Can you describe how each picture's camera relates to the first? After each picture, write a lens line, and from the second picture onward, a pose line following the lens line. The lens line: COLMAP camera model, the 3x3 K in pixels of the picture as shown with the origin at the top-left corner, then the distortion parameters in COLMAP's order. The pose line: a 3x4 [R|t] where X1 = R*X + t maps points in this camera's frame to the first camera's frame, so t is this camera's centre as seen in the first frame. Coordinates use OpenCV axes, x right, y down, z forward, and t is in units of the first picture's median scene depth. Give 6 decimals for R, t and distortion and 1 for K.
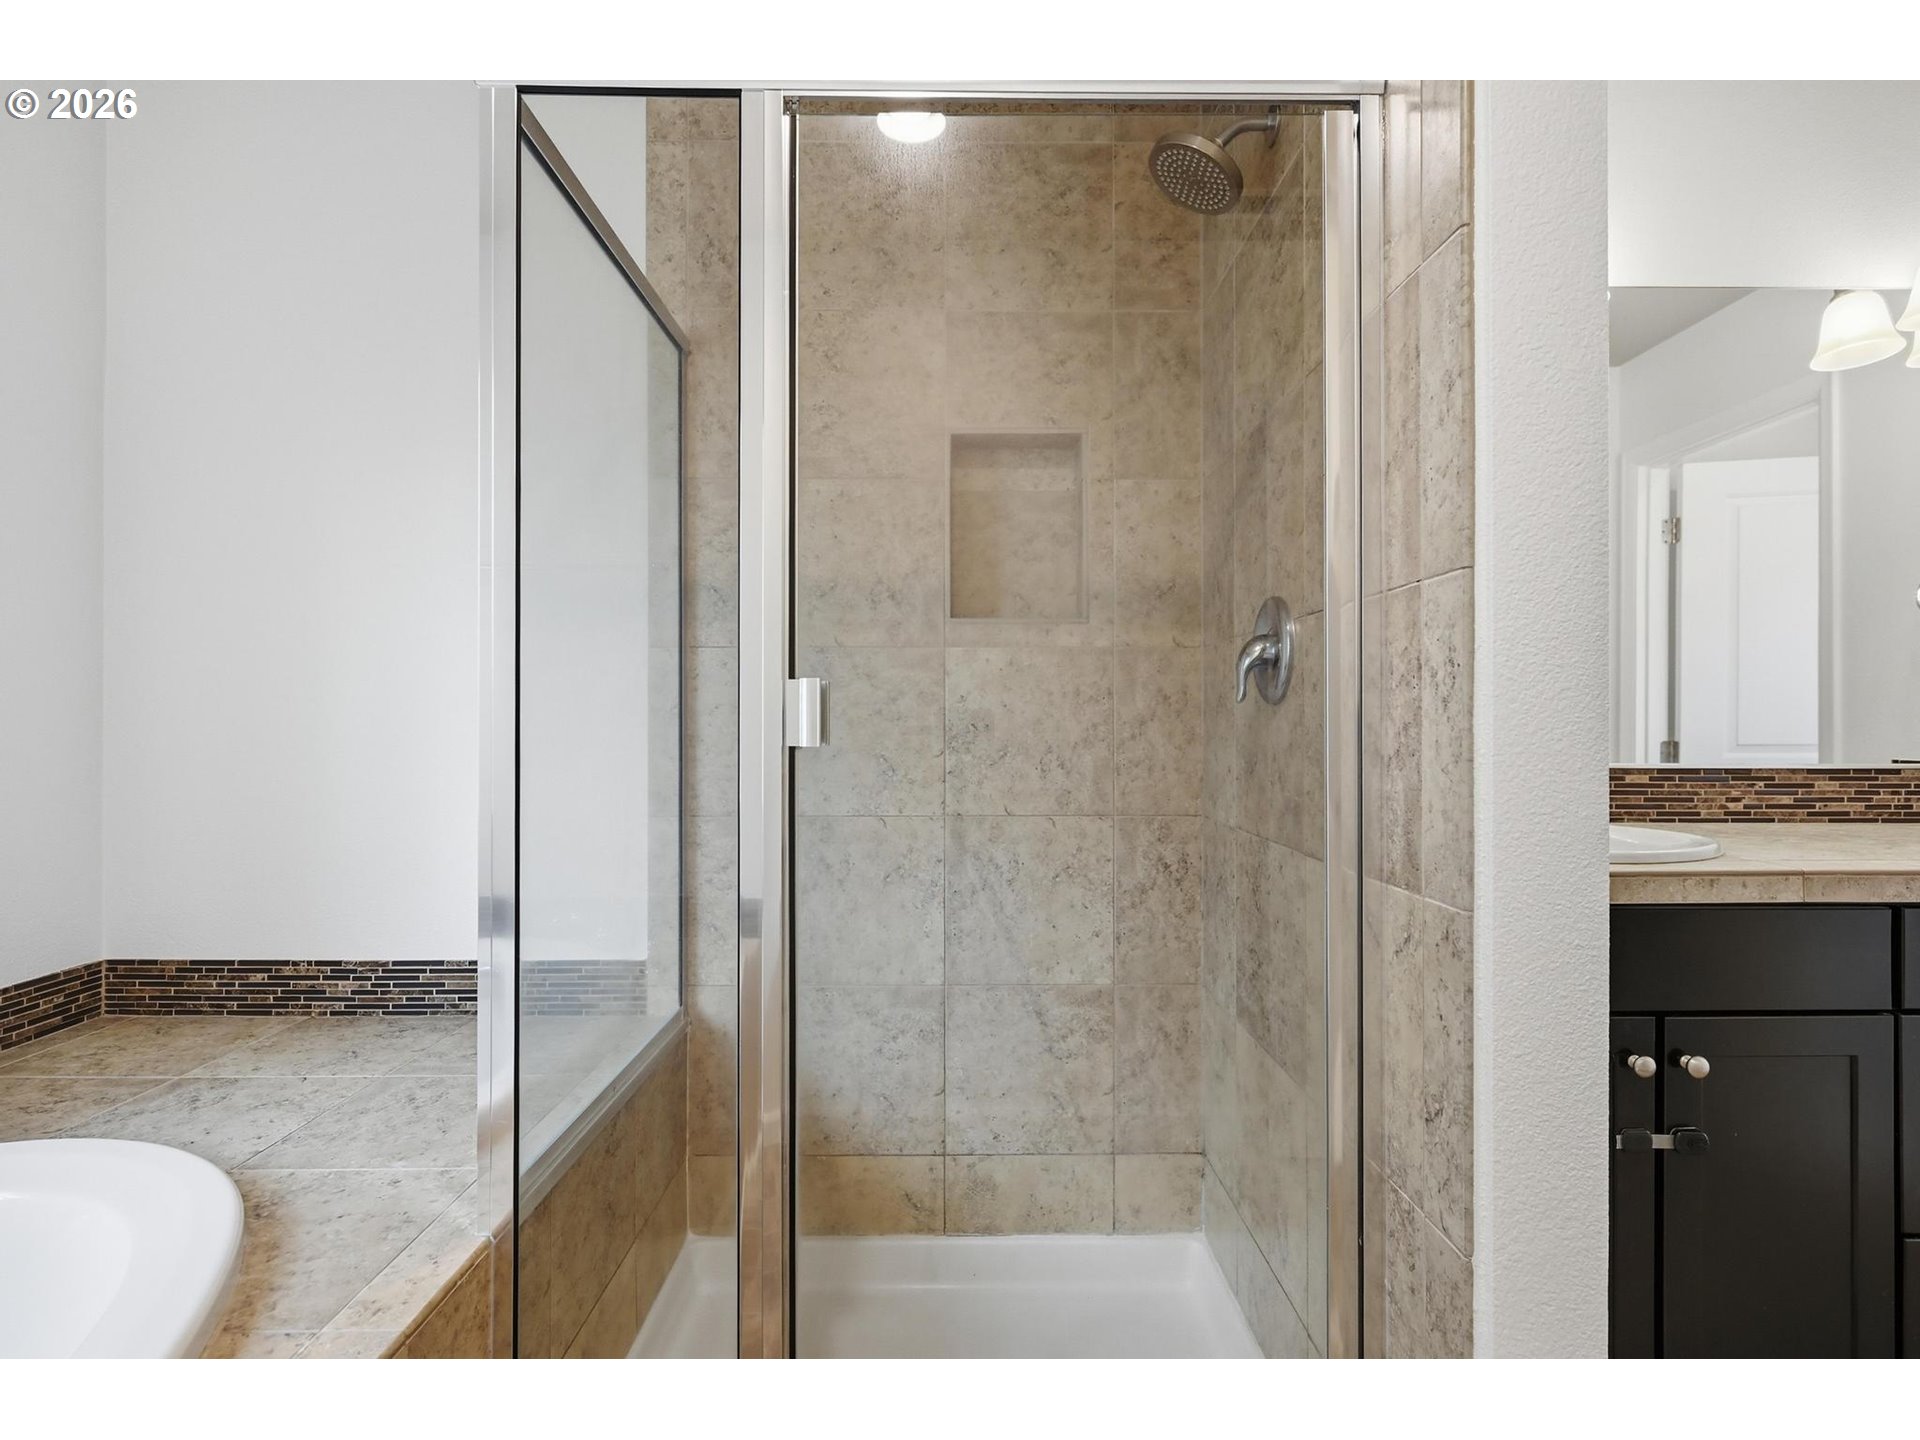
lens RADIAL K [[885.4, 0, 961.3], [0, 885.4, 719.3], [0, 0, 1]] dist [0.000425, -0.000783]
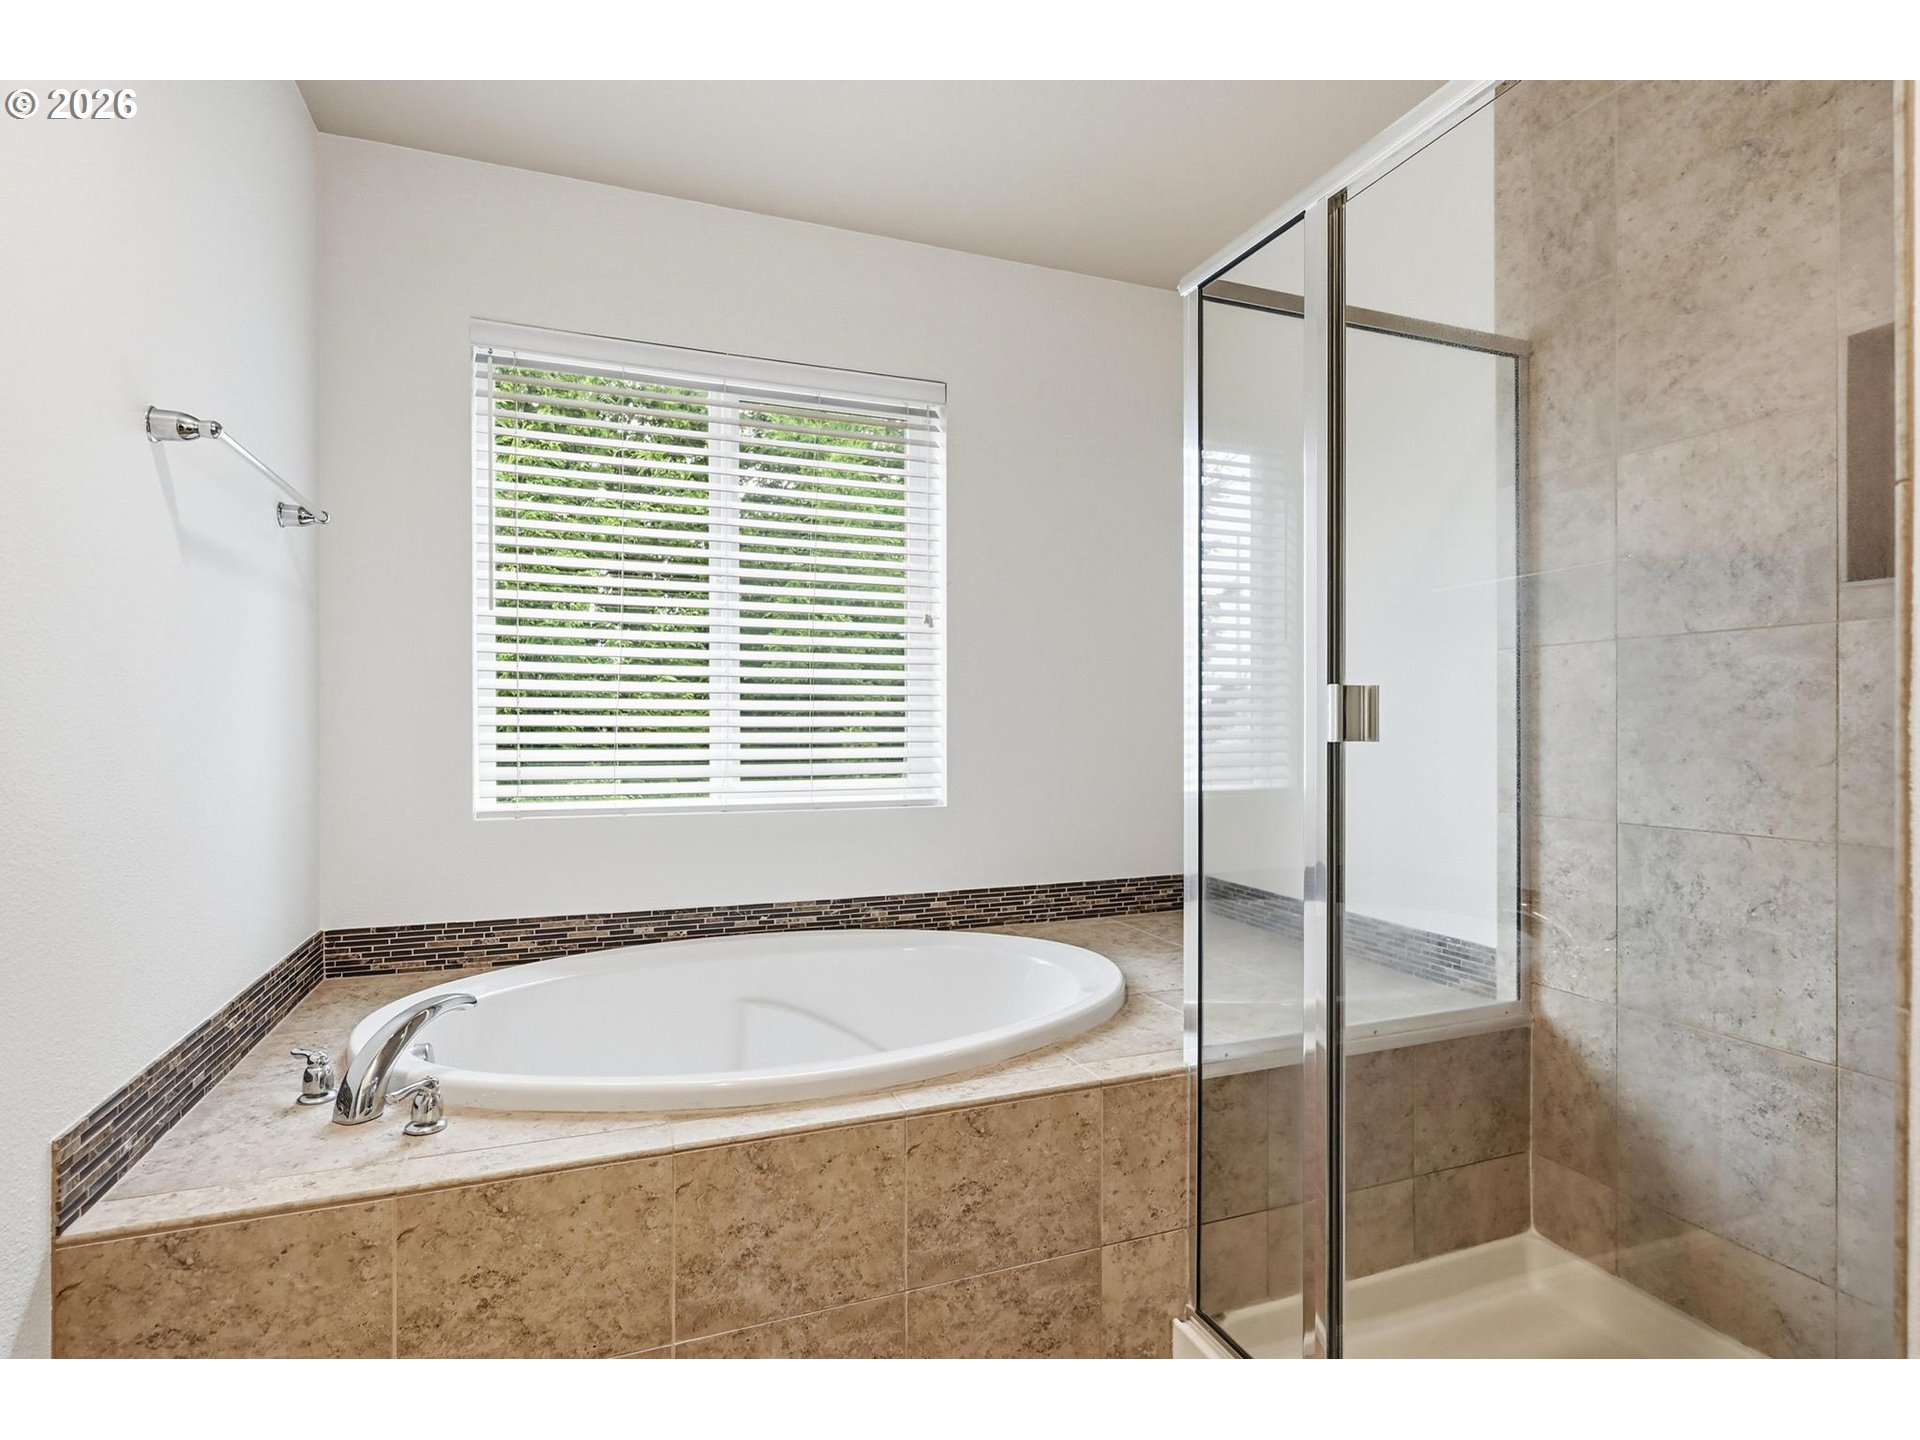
lens RADIAL K [[964.6, 0, 959.8], [0, 964.6, 722.8], [0, 0, 1]] dist [-0.001522, 0.000423]
pose [[0.352473, -0.001364, -0.935821, 0.489309], [0.005939, 0.999982, 0.000780, 0.000192], [0.935803, -0.005833, 0.352475, 0.005108]]
